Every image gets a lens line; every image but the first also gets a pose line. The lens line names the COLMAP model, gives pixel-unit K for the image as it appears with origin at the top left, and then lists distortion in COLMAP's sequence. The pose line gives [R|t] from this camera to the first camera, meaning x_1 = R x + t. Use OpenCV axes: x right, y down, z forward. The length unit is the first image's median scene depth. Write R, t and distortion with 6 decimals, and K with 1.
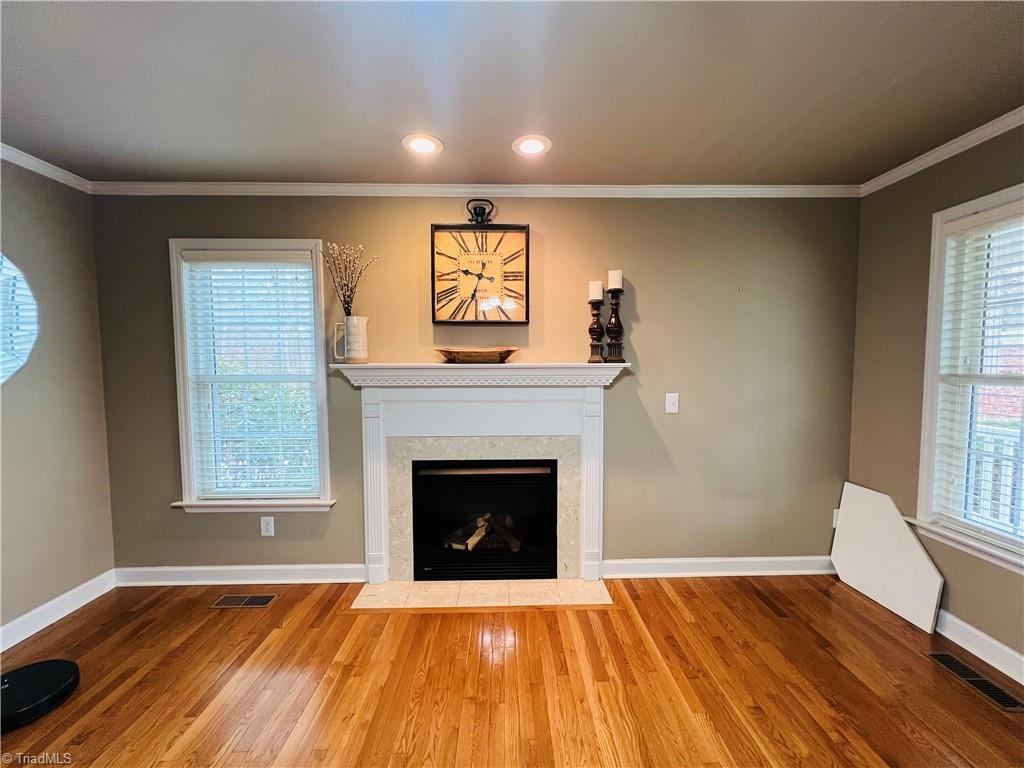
lens RADIAL K [[408.9, 0, 513.8], [0, 408.9, 386.9], [0, 0, 1]] dist [-0.002852, 0.000298]
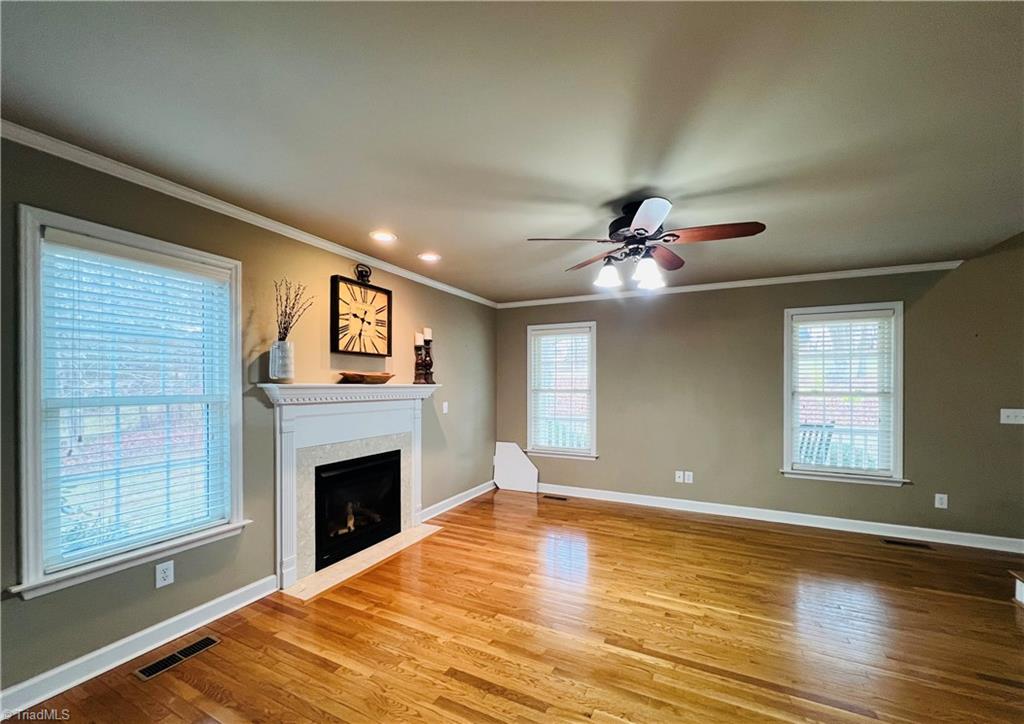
lens RADIAL K [[410.7, 0, 511.3], [0, 410.7, 387.2], [0, 0, 1]] dist [-0.000274, -0.000013]
pose [[0.462939, -0.000893, 0.886390, -1.059416], [0.050233, 0.998419, -0.025230, 0.011827], [-0.884966, 0.056206, 0.462252, -0.054955]]
